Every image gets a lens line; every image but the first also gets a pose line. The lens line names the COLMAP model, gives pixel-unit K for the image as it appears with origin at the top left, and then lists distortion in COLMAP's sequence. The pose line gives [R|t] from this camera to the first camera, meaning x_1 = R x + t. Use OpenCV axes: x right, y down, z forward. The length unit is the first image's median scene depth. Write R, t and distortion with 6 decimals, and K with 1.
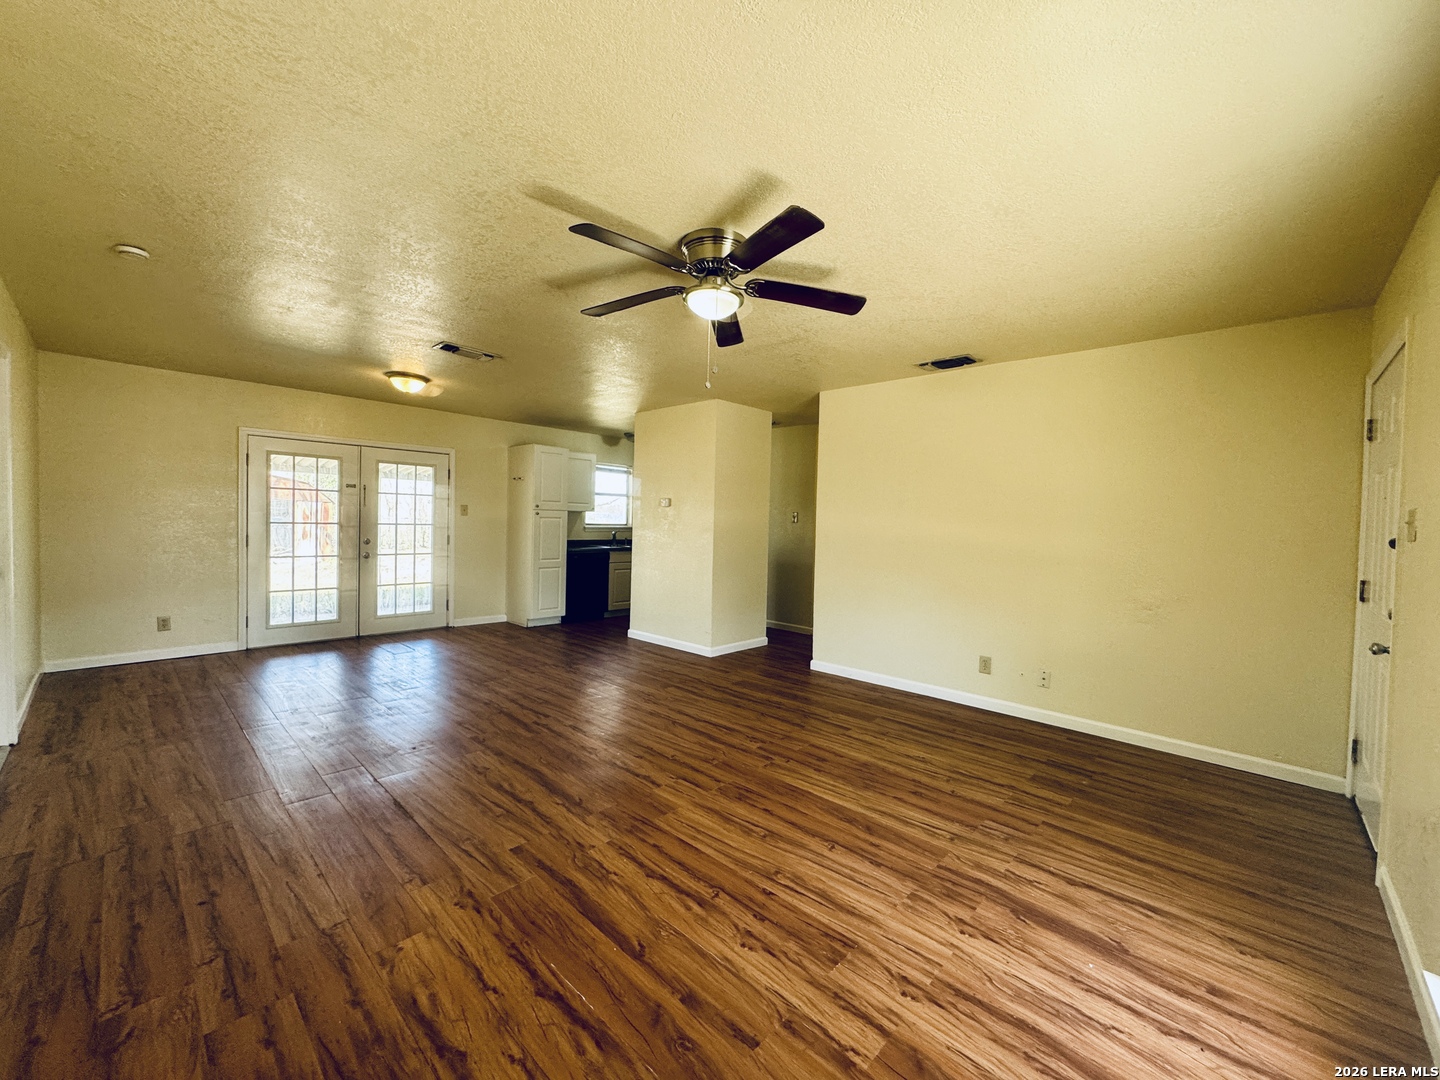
lens RADIAL K [[579.1, 0, 720.0], [0, 579.1, 540.0], [0, 0, 1]] dist [-0.000926, 0.000043]
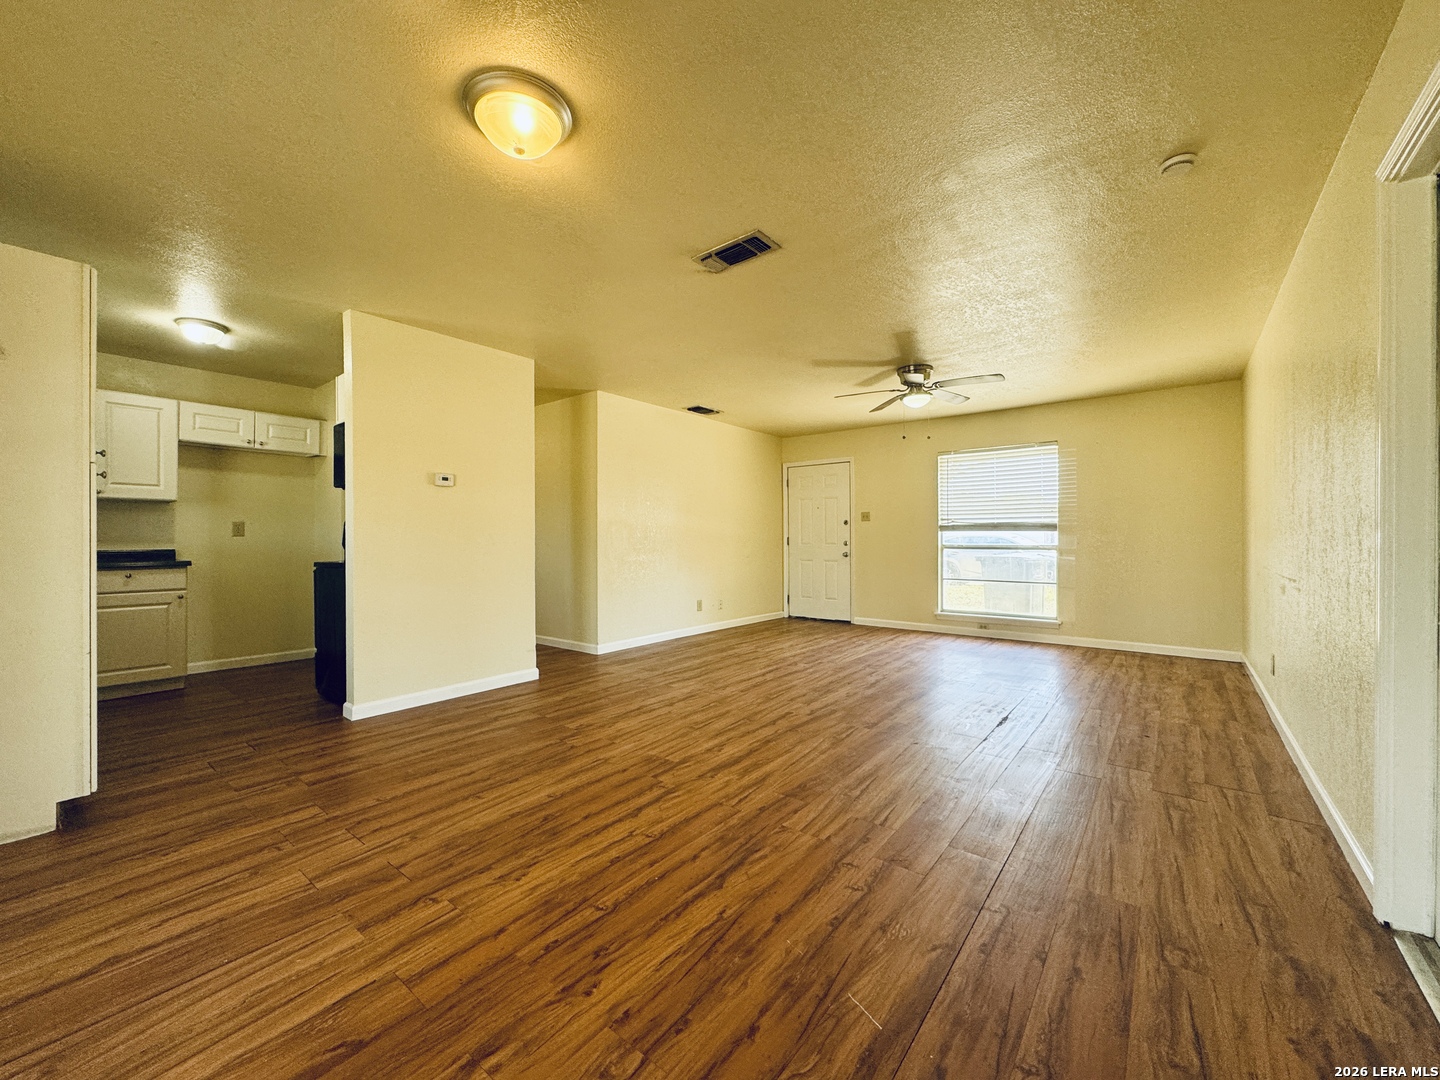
lens RADIAL K [[579.1, 0, 720.0], [0, 579.1, 540.0], [0, 0, 1]] dist [-0.000926, 0.000043]
pose [[-0.098051, -0.027736, 0.994795, -1.115357], [0.030554, 0.999056, 0.030867, -0.009967], [-0.994712, 0.033421, -0.097111, 1.091880]]
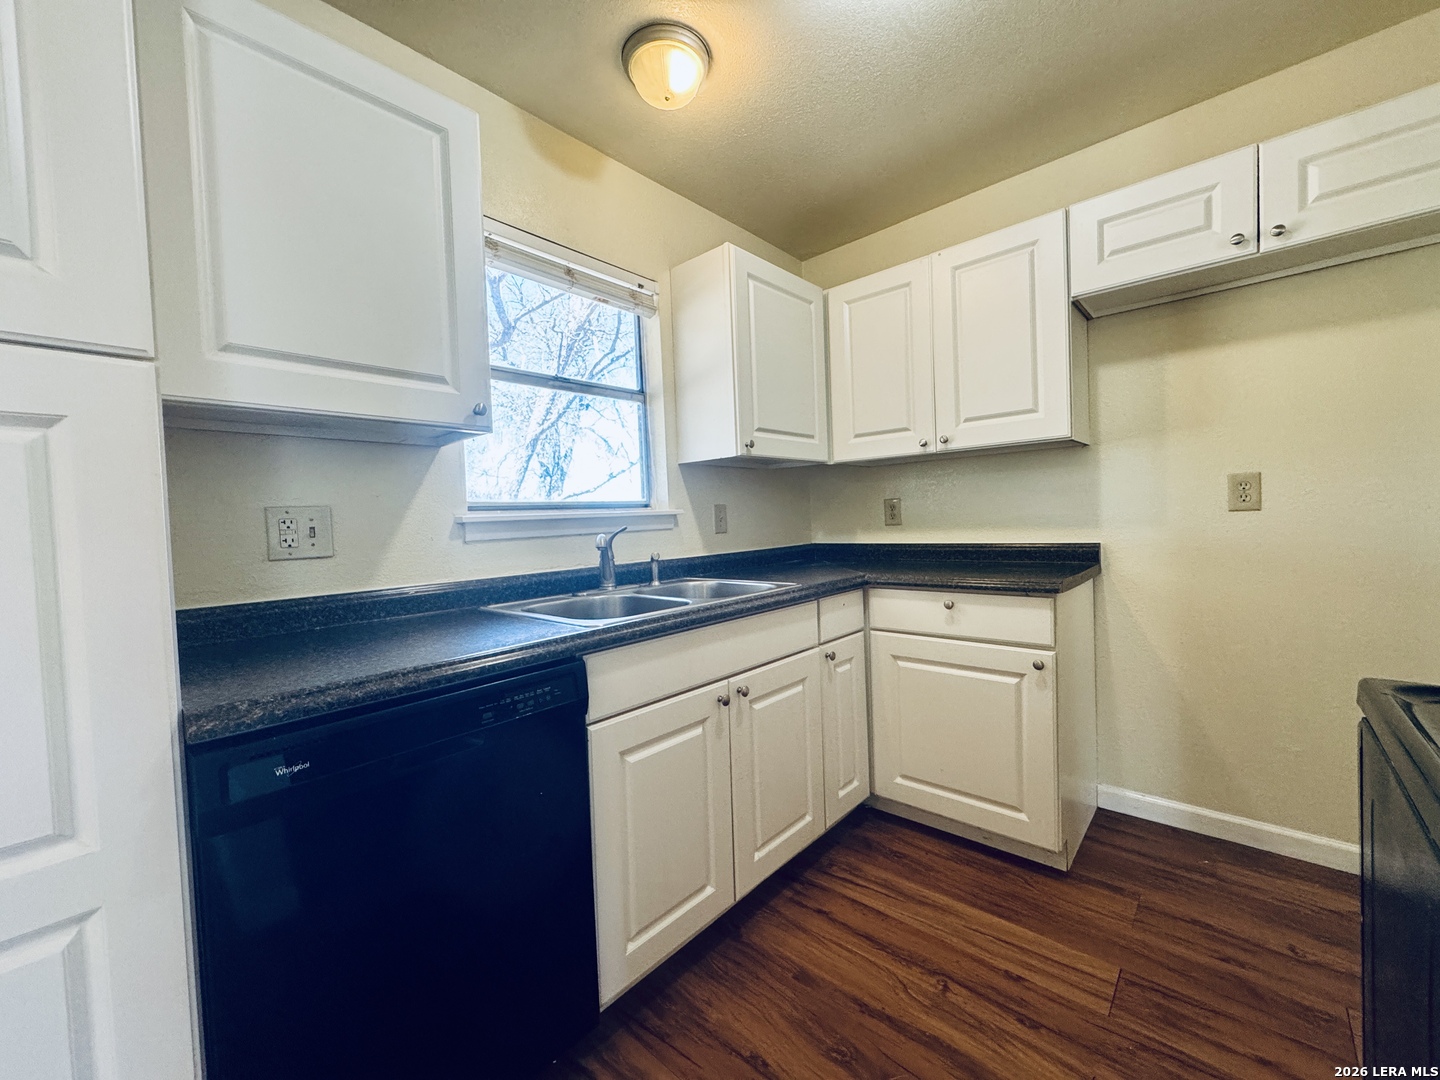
lens RADIAL K [[579.1, 0, 720.0], [0, 579.1, 540.0], [0, 0, 1]] dist [-0.000926, 0.000043]
pose [[0.997294, -0.062589, 0.038562, -0.283522], [0.062635, 0.998037, 0.000029, -0.014702], [-0.038488, 0.002386, 0.999256, 1.509356]]
